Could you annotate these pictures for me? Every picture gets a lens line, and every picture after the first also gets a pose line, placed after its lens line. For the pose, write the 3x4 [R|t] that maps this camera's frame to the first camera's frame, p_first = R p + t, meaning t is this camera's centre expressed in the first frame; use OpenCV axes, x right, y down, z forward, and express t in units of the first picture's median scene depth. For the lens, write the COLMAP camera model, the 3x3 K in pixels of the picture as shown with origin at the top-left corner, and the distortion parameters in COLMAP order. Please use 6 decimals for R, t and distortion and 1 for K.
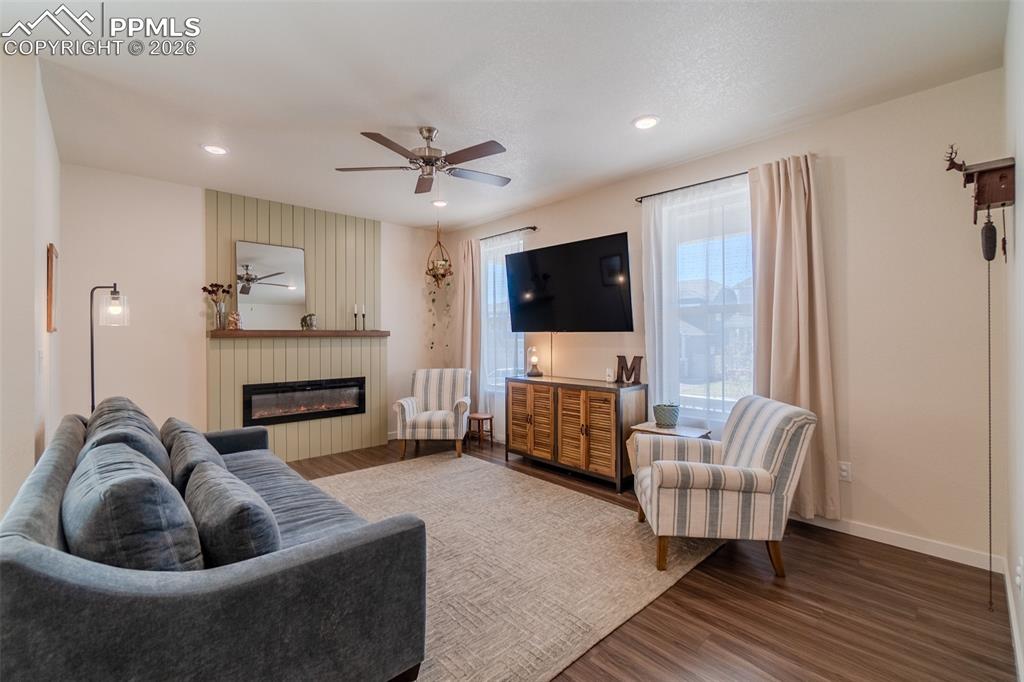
lens RADIAL K [[441.0, 0, 506.8], [0, 441.0, 336.6], [0, 0, 1]] dist [-0.004633, 0.002265]
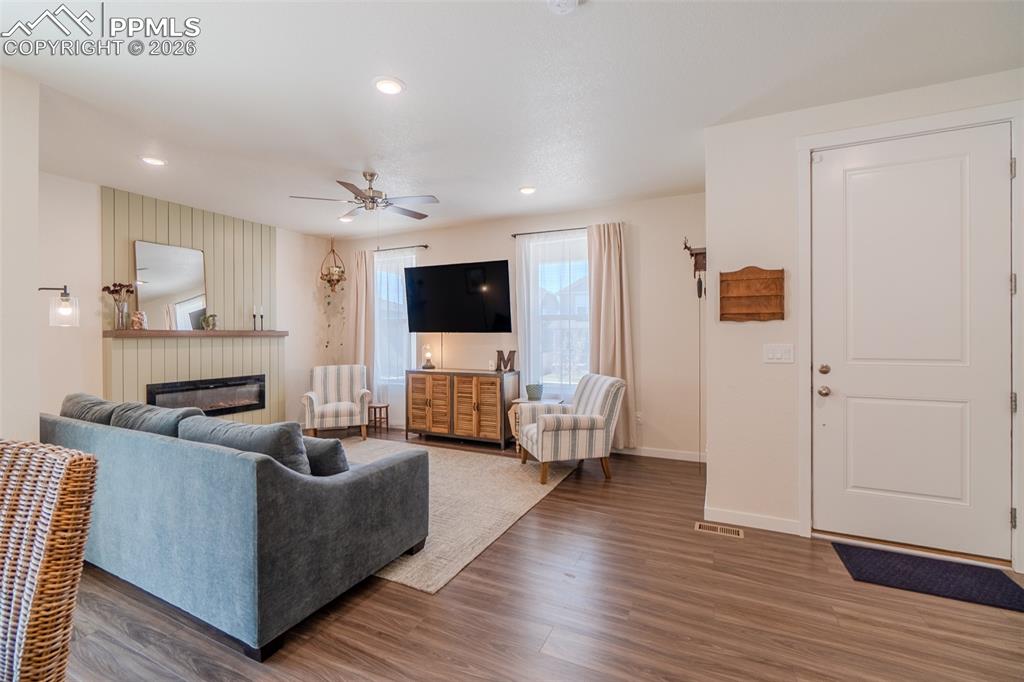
lens RADIAL K [[441.0, 0, 512.2], [0, 441.0, 339.1], [0, 0, 1]] dist [-0.004633, 0.002265]
pose [[0.927764, -0.003507, 0.373151, -0.222838], [0.000909, 0.999974, 0.007138, -0.000451], [-0.373166, -0.006283, 0.927743, -0.274025]]
